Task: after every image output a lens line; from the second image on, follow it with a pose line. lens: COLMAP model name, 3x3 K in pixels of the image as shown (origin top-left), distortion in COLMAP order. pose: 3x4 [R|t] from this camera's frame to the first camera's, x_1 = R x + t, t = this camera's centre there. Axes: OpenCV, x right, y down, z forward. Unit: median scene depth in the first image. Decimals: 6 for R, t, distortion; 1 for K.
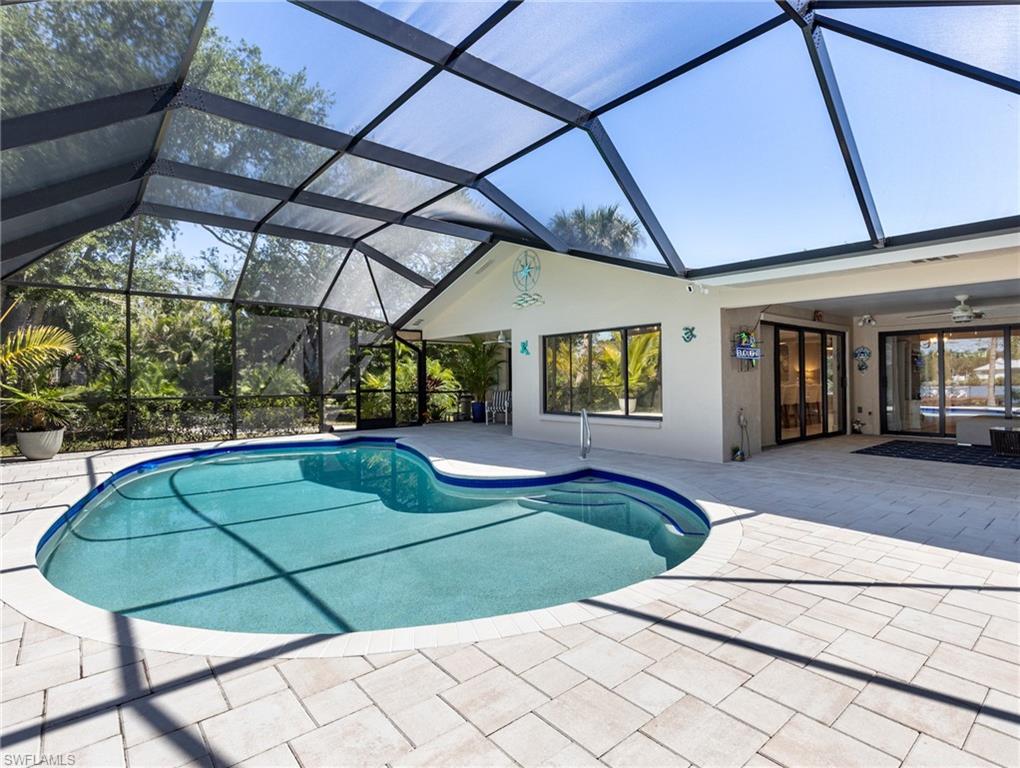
lens RADIAL K [[515.2, 0, 515.3], [0, 515.2, 378.4], [0, 0, 1]] dist [0.005299, -0.000320]
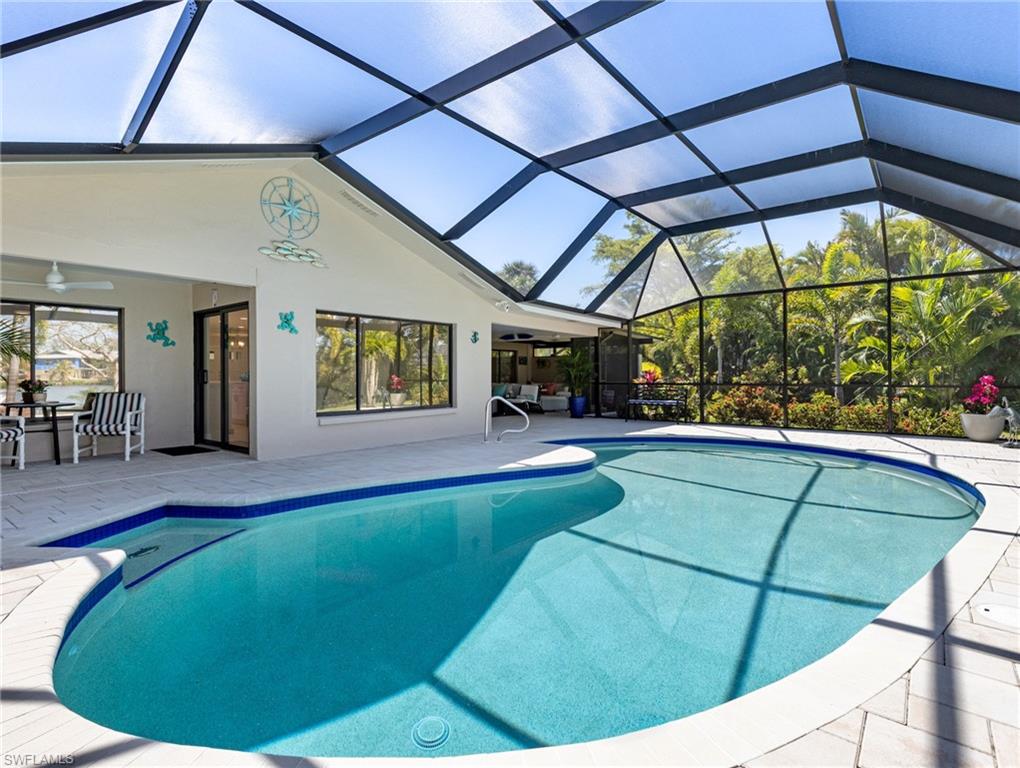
lens RADIAL K [[514.7, 0, 513.0], [0, 514.7, 386.9], [0, 0, 1]] dist [0.005032, -0.001521]
pose [[-0.193389, -0.009840, 0.981073, -0.667416], [0.009416, 0.999885, 0.011885, 0.018177], [-0.981077, 0.011537, -0.193274, 0.821767]]
